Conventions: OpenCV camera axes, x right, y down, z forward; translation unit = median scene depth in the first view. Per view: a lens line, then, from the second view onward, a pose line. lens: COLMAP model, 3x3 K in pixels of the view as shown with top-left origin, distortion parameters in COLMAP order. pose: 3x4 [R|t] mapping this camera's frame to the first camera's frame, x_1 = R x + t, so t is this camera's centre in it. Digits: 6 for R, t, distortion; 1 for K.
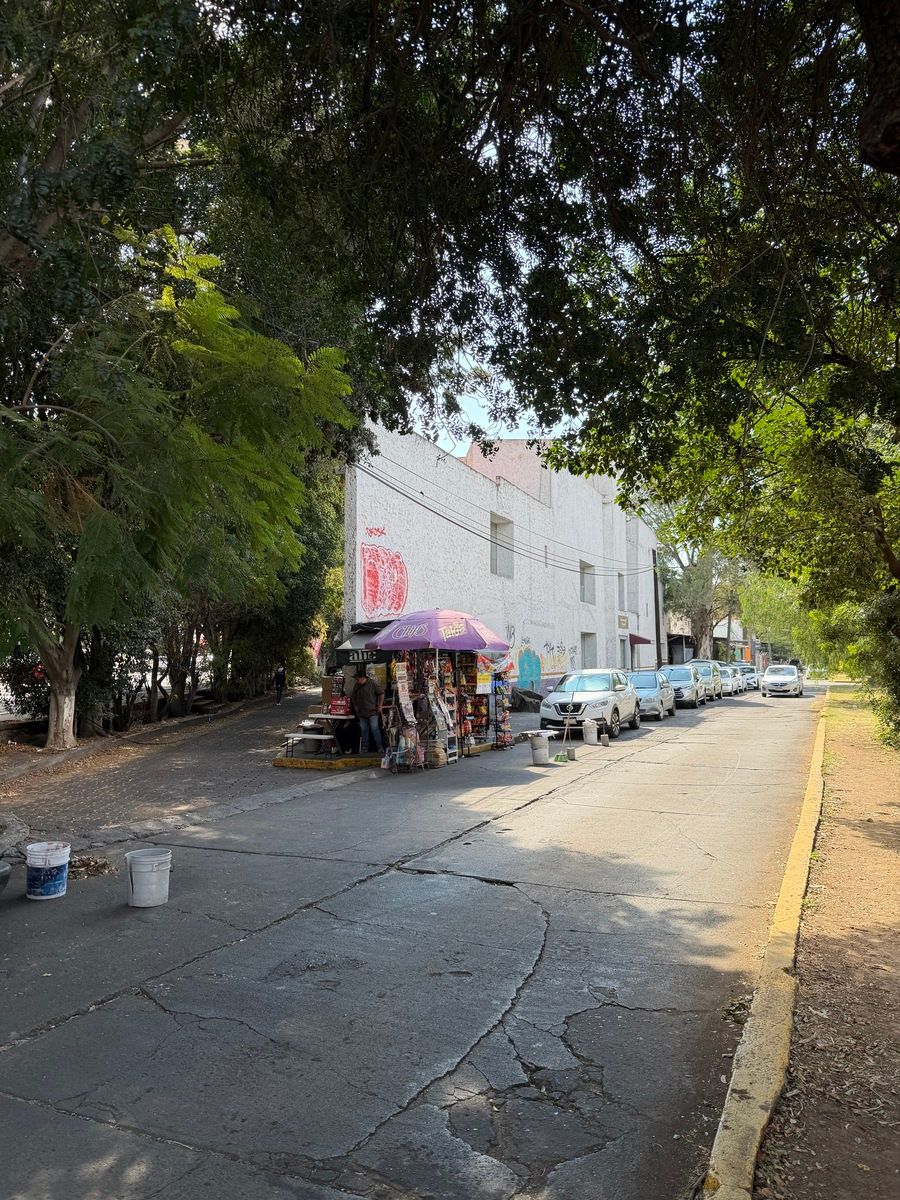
lens RADIAL K [[833.0, 0, 451.7], [0, 833.0, 597.8], [0, 0, 1]] dist [0.093581, 0.000339]
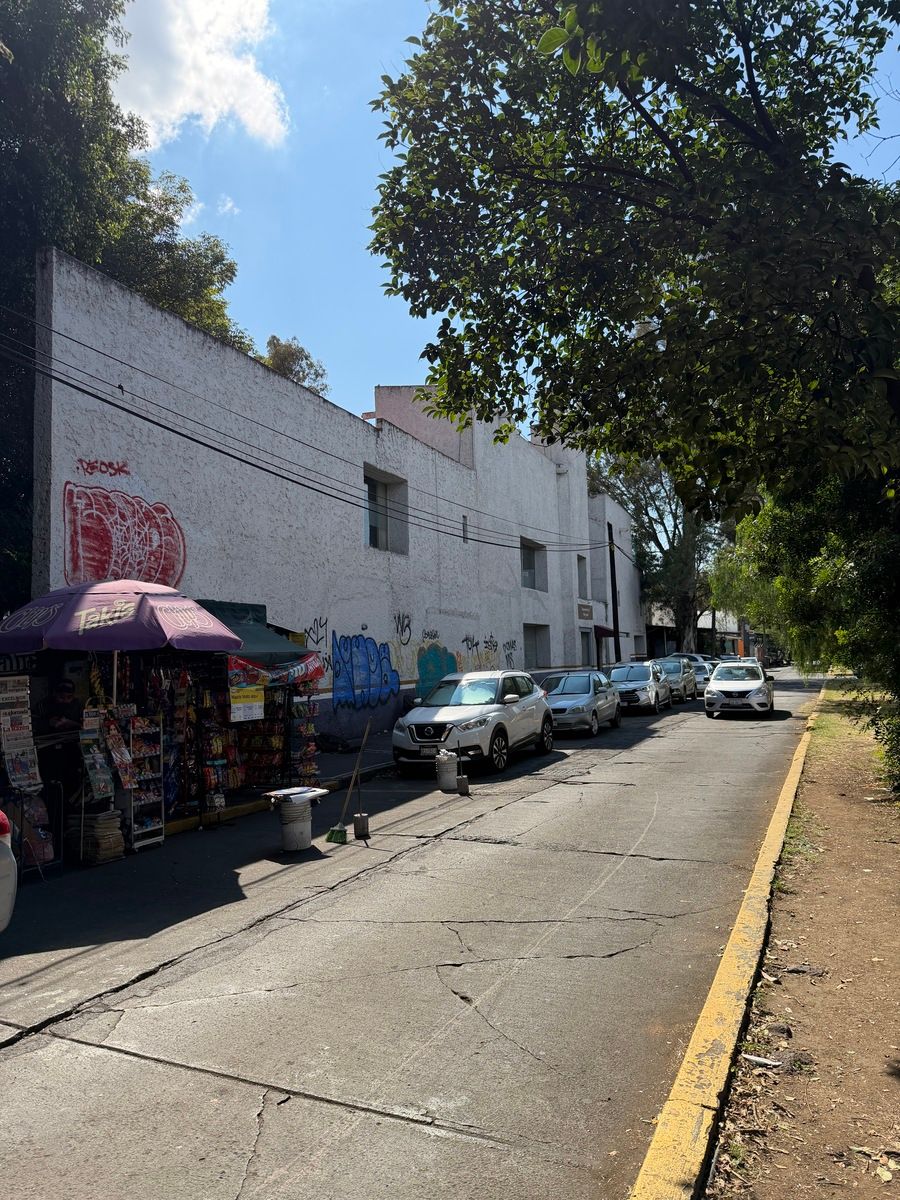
lens RADIAL K [[833.0, 0, 446.5], [0, 833.0, 600.0], [0, 0, 1]] dist [0.093581, 0.000339]
pose [[0.999792, -0.019280, -0.006694, 0.112544], [0.019316, 0.999799, 0.005330, 0.015467], [0.006589, -0.005458, 0.999963, 0.226241]]
